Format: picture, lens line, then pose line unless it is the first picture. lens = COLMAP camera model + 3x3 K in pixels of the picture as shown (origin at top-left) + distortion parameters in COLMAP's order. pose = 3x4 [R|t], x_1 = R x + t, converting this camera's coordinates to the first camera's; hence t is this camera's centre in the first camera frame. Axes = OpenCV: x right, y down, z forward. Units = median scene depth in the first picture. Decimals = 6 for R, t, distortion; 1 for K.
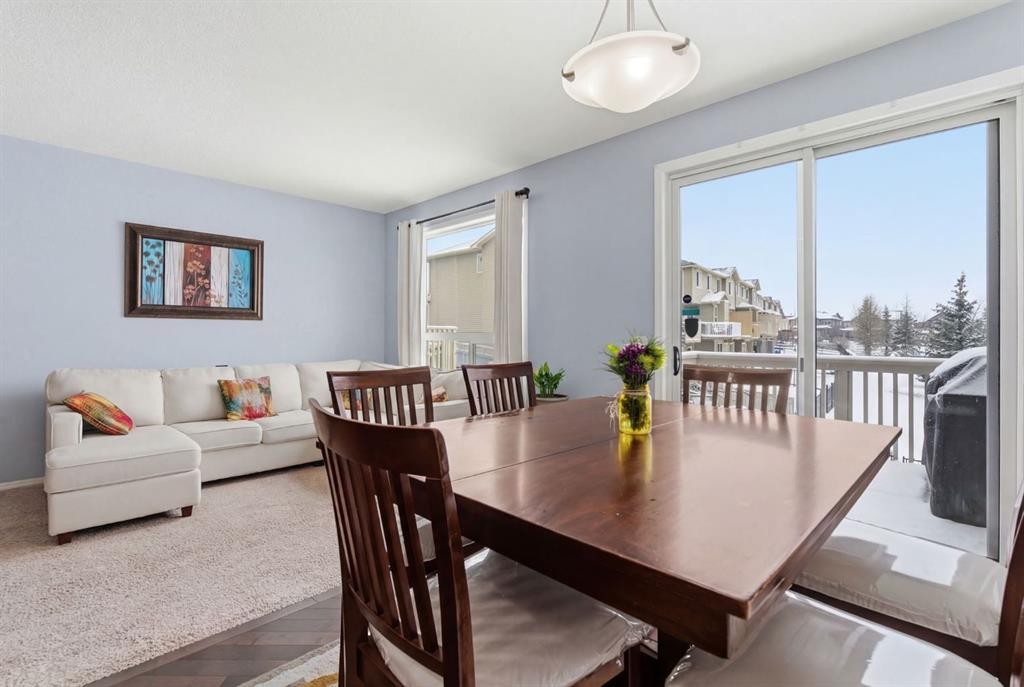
lens RADIAL K [[465.2, 0, 510.6], [0, 465.2, 334.7], [0, 0, 1]] dist [-0.000990, 0.001614]
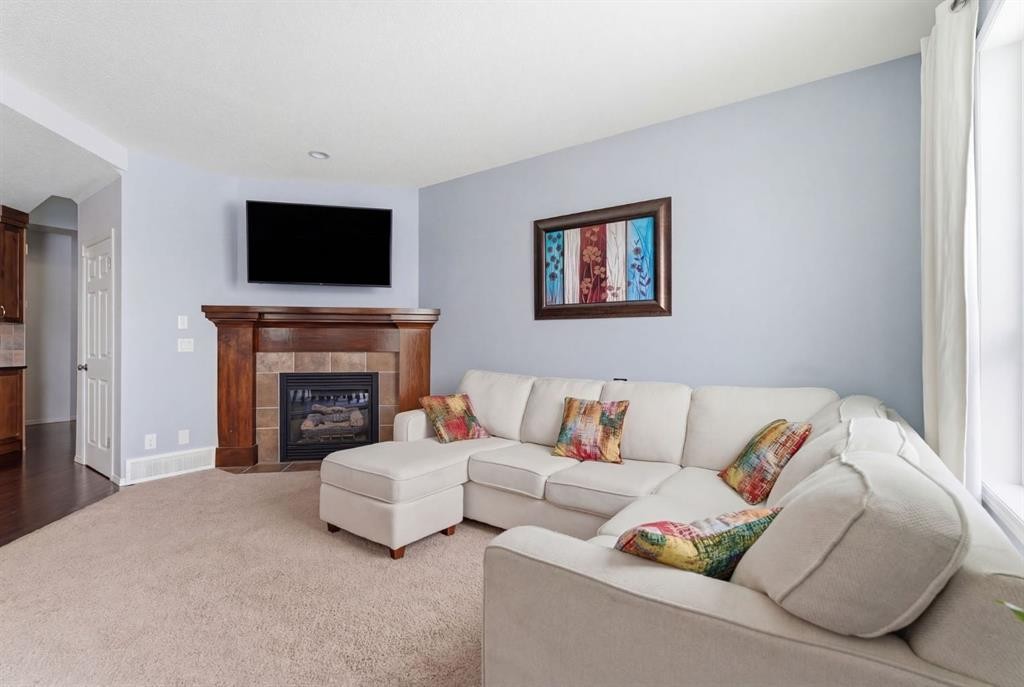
lens RADIAL K [[465.2, 0, 514.3], [0, 465.2, 341.8], [0, 0, 1]] dist [-0.000990, 0.001614]
pose [[0.150689, -0.003720, -0.988574, 0.102716], [-0.004246, 0.999981, -0.004410, 0.010699], [0.988572, 0.004862, 0.150670, 0.765291]]
